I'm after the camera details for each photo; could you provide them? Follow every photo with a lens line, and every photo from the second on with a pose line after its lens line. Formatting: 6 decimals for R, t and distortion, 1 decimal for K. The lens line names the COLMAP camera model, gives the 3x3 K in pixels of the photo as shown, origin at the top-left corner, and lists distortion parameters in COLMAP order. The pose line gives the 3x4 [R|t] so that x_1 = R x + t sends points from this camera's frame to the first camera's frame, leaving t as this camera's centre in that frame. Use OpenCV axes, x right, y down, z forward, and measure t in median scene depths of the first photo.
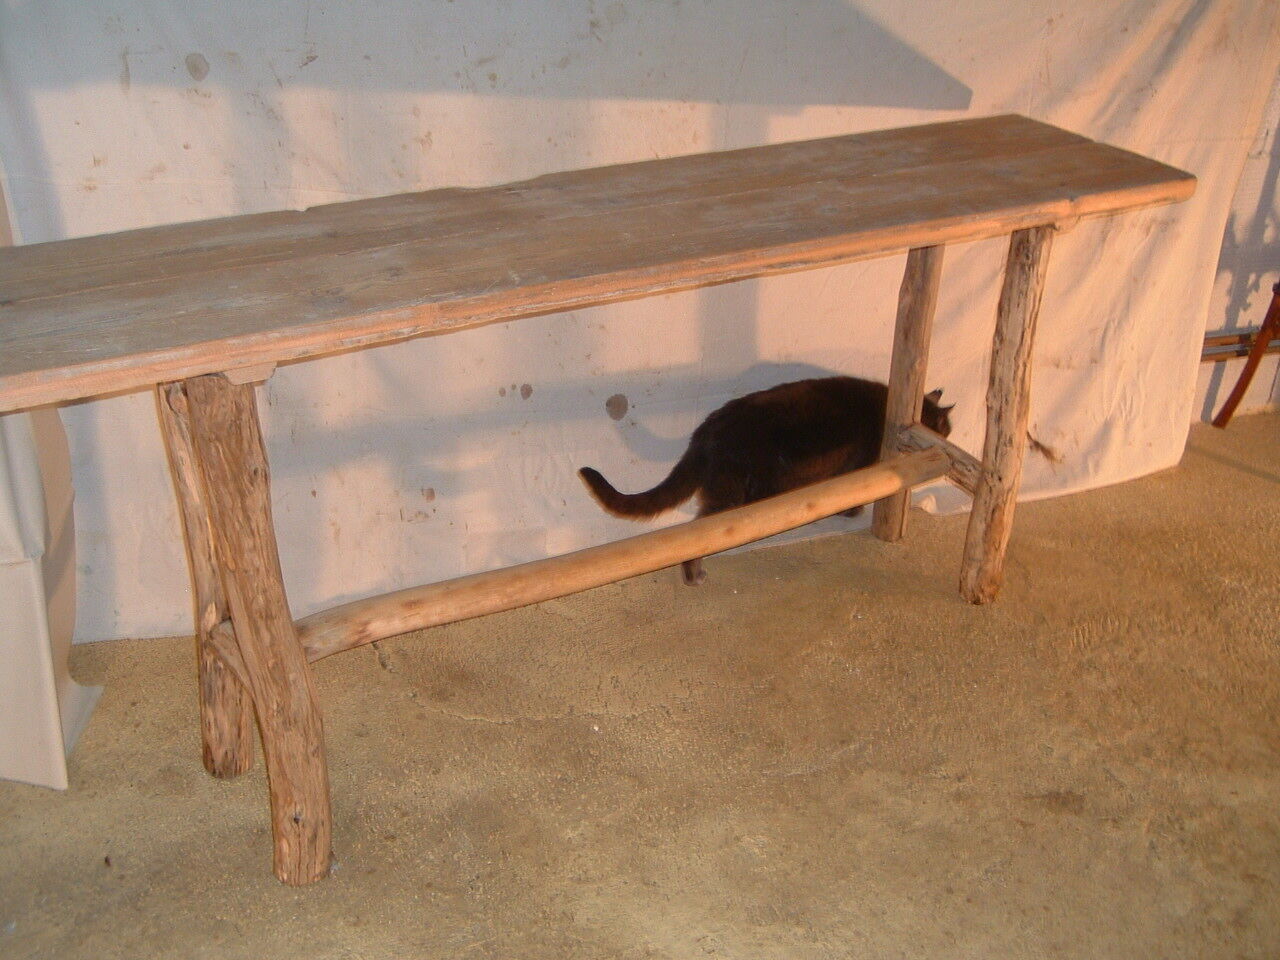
lens RADIAL K [[1457.2, 0, 638.7], [0, 1457.2, 473.8], [0, 0, 1]] dist [-0.103147, 0.082030]
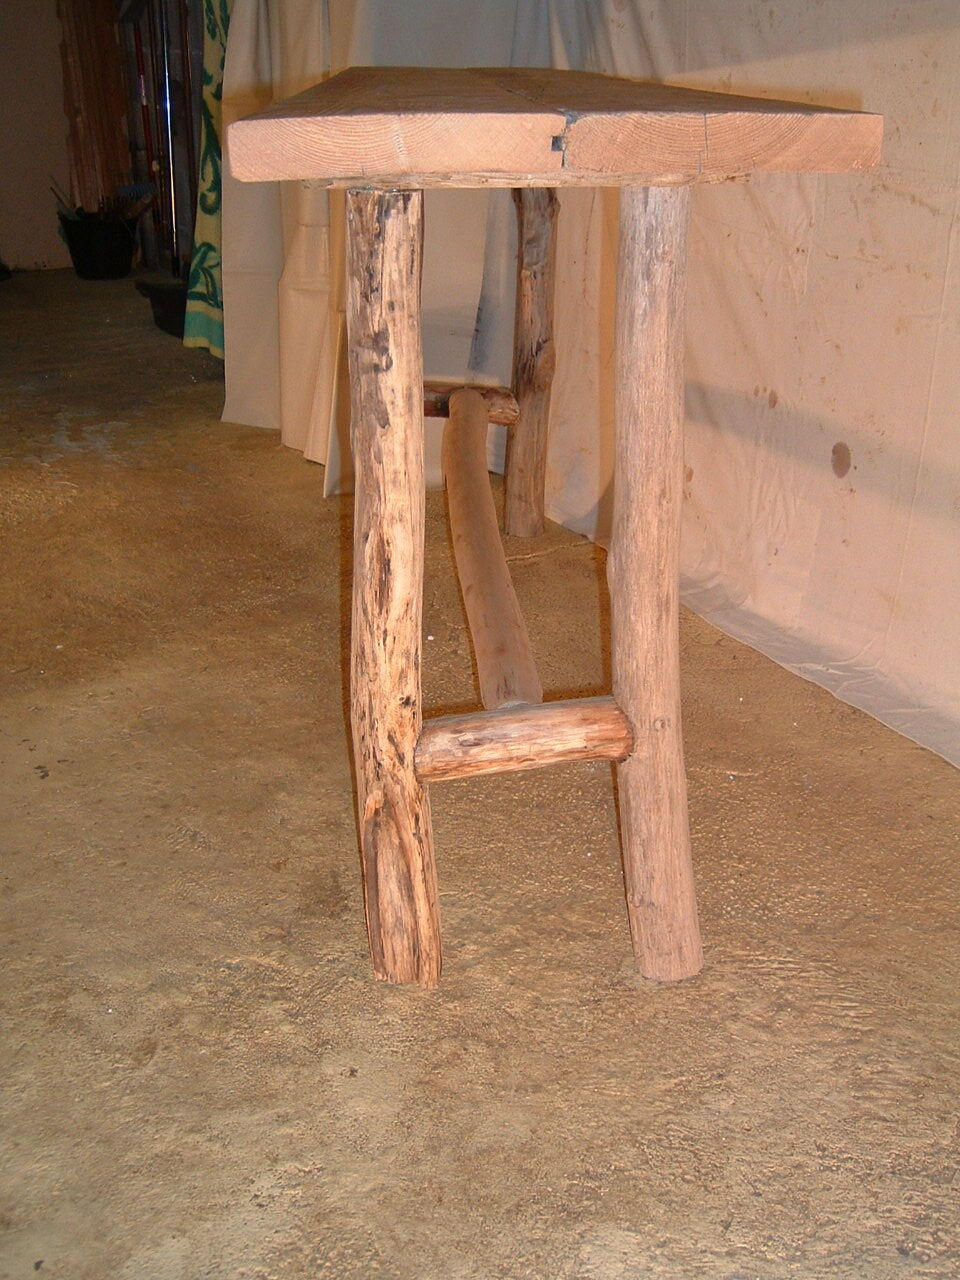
lens RADIAL K [[1450.6, 0, 480.0], [0, 1450.6, 640.0], [0, 0, 1]] dist [-0.104172, 0.088714]
pose [[0.055451, 0.330284, -0.942252, 0.915883], [-0.464368, 0.843960, 0.268502, -0.101714], [0.883905, 0.422663, 0.200171, 0.869993]]
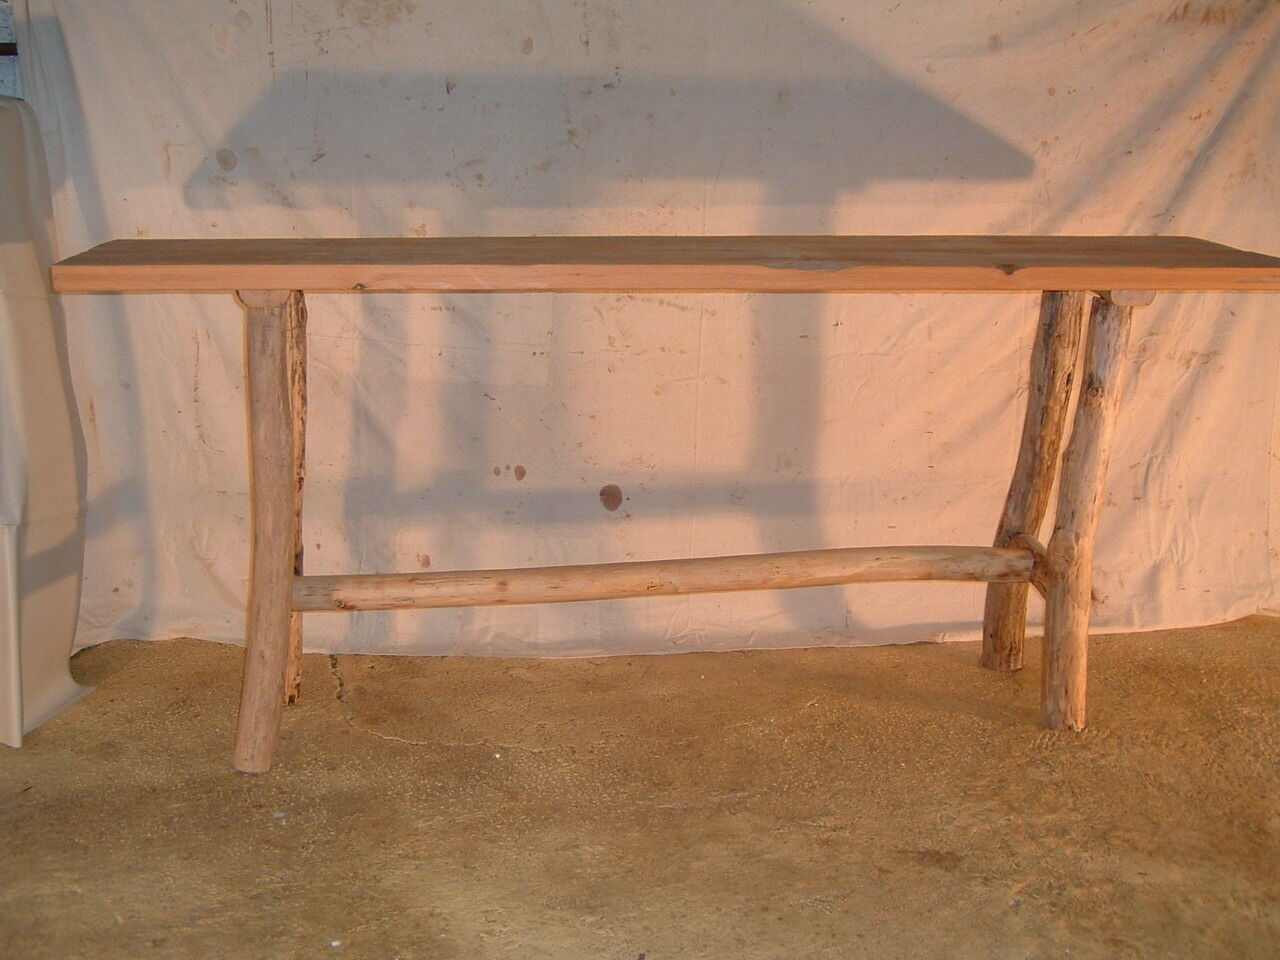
lens RADIAL K [[1457.2, 0, 638.7], [0, 1457.2, 473.8], [0, 0, 1]] dist [-0.103147, 0.082030]
pose [[0.963828, 0.024281, -0.265418, 0.348971], [-0.086647, 0.970294, -0.225881, 0.212942], [0.252049, 0.240708, 0.937300, 0.012917]]
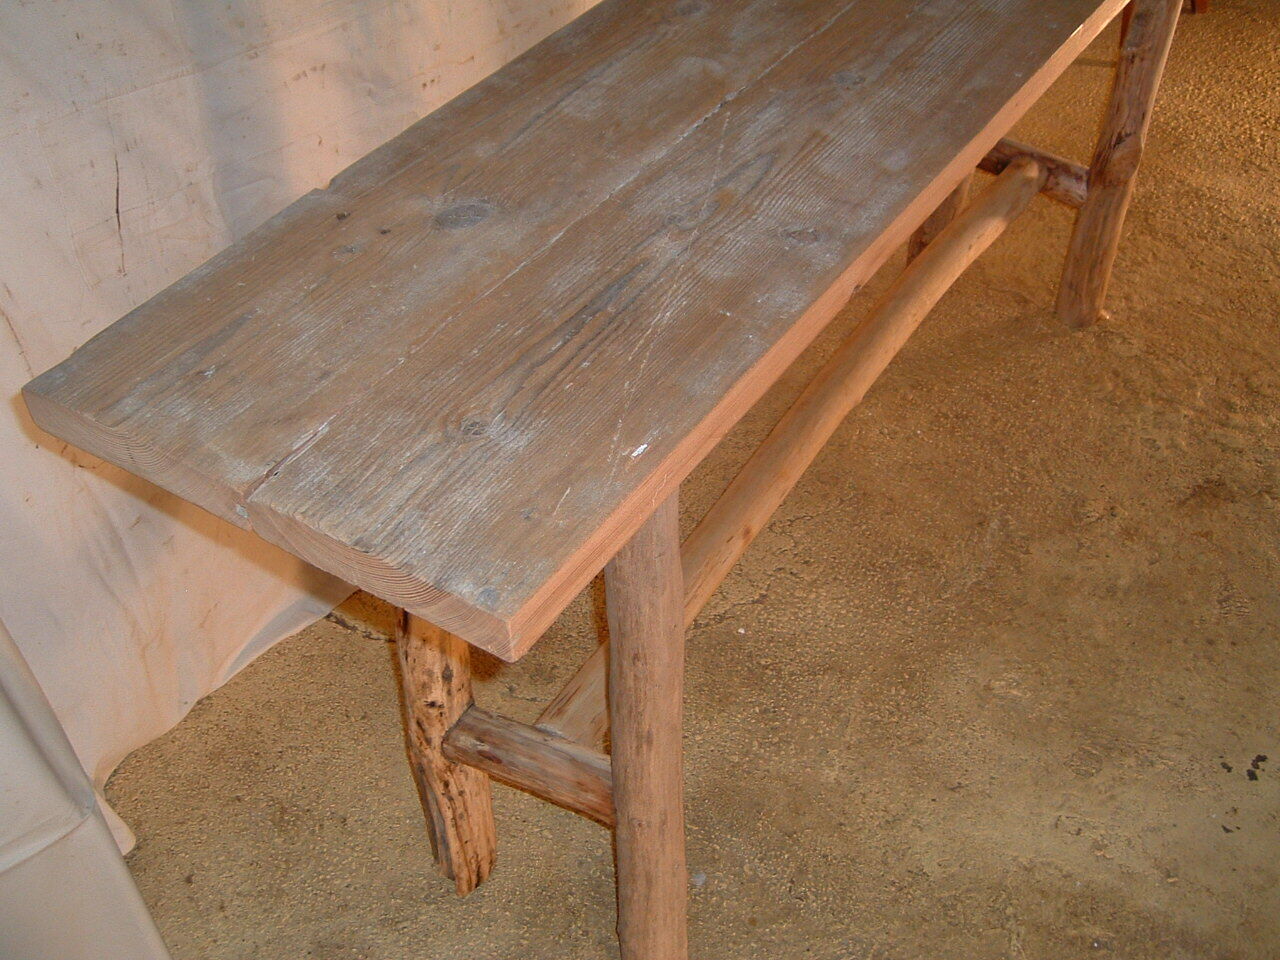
lens RADIAL K [[1450.6, 0, 641.4], [0, 1450.6, 484.5], [0, 0, 1]] dist [-0.104172, 0.088714]
pose [[0.861580, -0.393073, 0.321206, -0.318914], [0.298542, 0.904134, 0.305639, -0.171042], [-0.410552, -0.167439, 0.896332, 0.320220]]
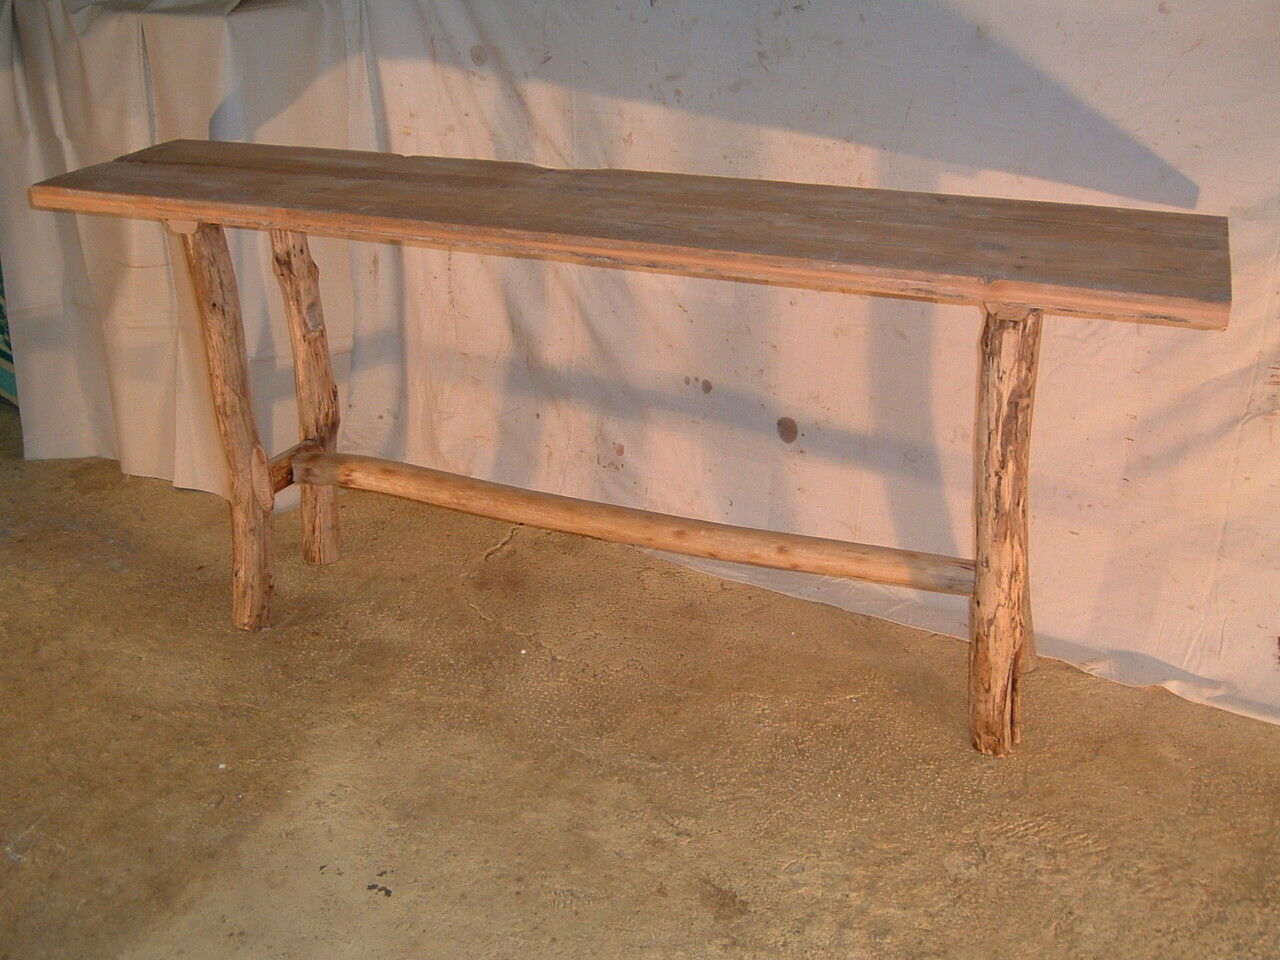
lens RADIAL K [[1450.6, 0, 641.4], [0, 1450.6, 484.5], [0, 0, 1]] dist [-0.104172, 0.088714]
pose [[0.599338, 0.290704, -0.745846, 0.861725], [-0.339277, 0.936153, 0.092247, -0.085263], [0.725042, 0.197761, 0.659701, 0.309181]]
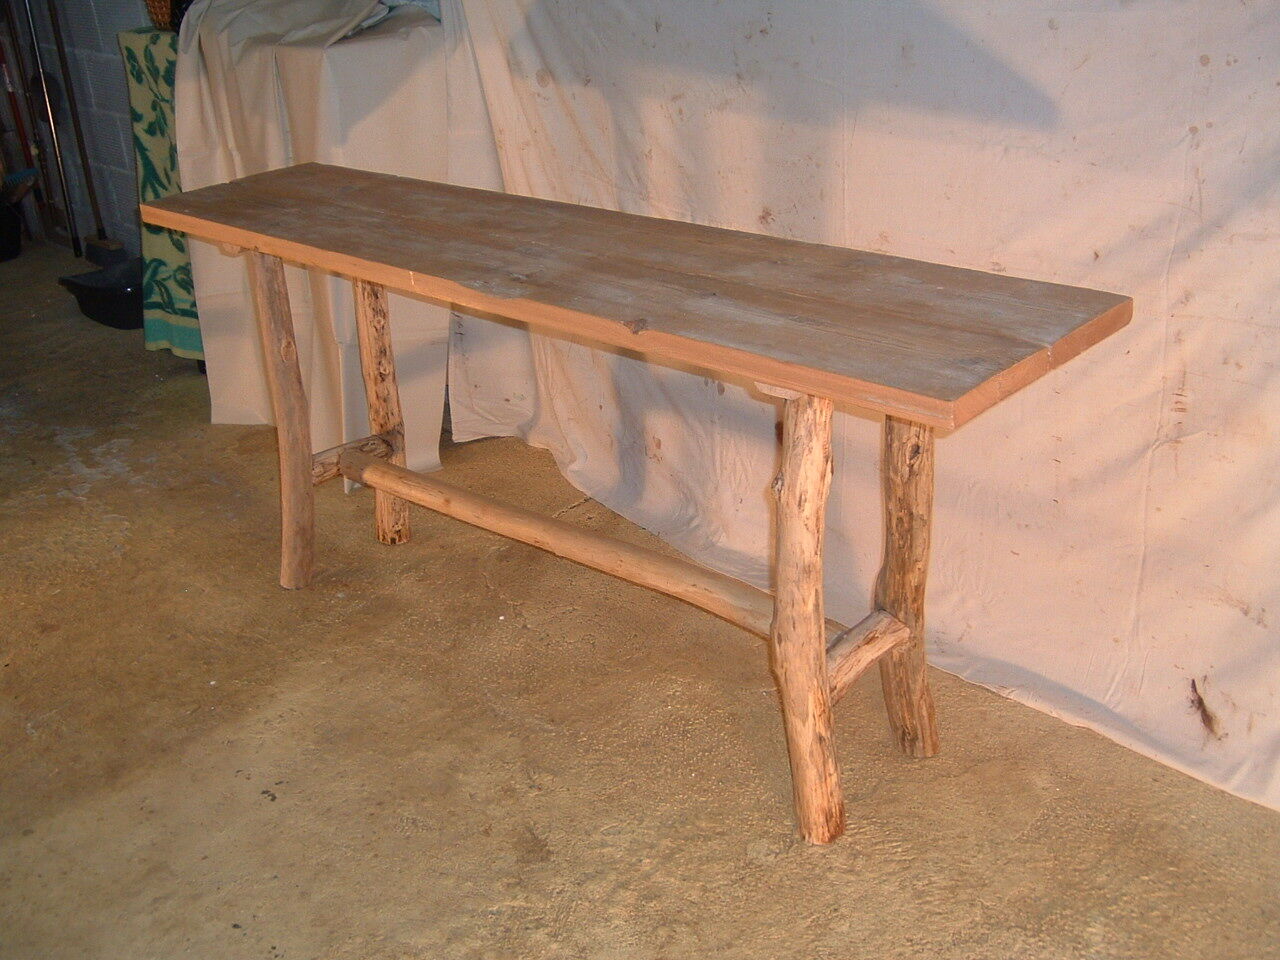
lens RADIAL K [[1450.6, 0, 641.4], [0, 1450.6, 484.5], [0, 0, 1]] dist [-0.104172, 0.088714]
pose [[0.319056, 0.321260, -0.891625, 1.129639], [-0.362091, 0.910745, 0.198580, -0.230158], [0.875839, 0.259491, 0.406904, 0.589914]]
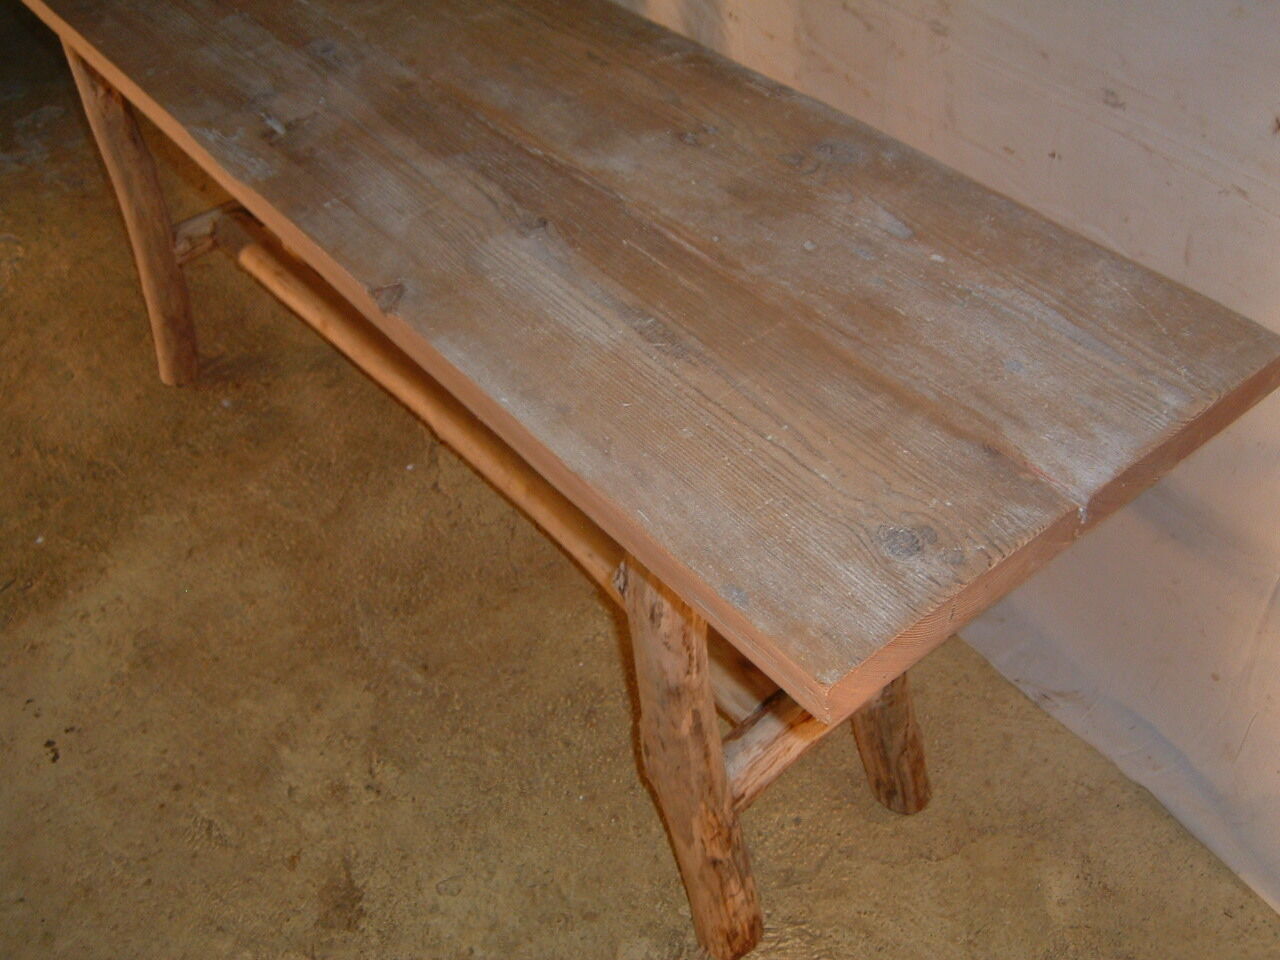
lens RADIAL K [[1443.0, 0, 640.0], [0, 1443.0, 480.0], [0, 0, 1]] dist [-0.107463, 0.089338]
pose [[0.175045, 0.625144, -0.760628, 0.746258], [-0.361242, 0.759456, 0.541047, -0.396733], [0.915895, 0.180063, 0.358767, 0.833922]]
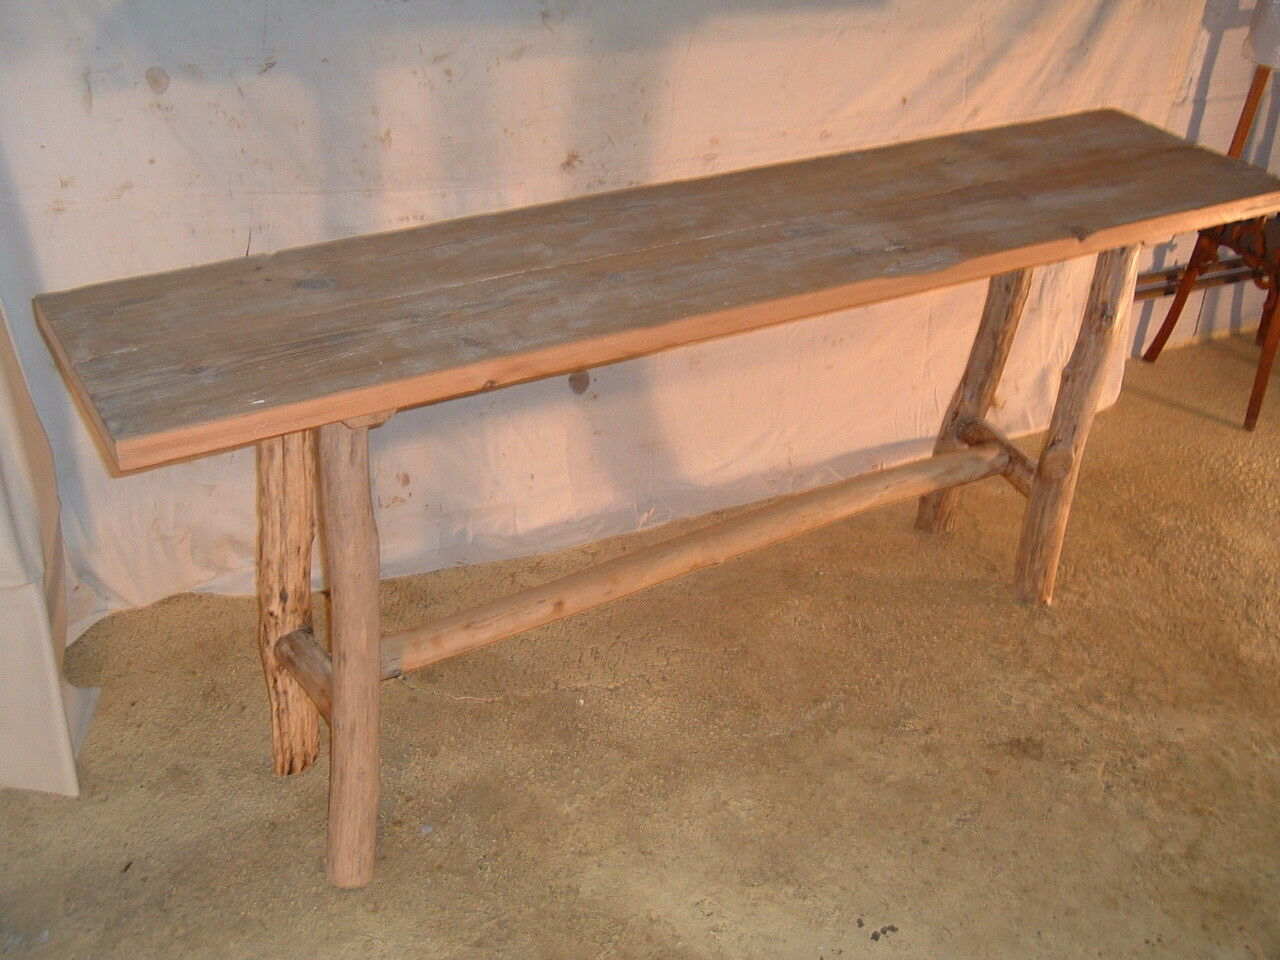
lens RADIAL K [[1450.6, 0, 641.4], [0, 1450.6, 484.5], [0, 0, 1]] dist [-0.104172, 0.088714]
pose [[0.997370, -0.048124, 0.054195, -0.036968], [0.044077, 0.996317, 0.073555, -0.058450], [-0.057536, -0.070972, 0.995818, -0.032852]]
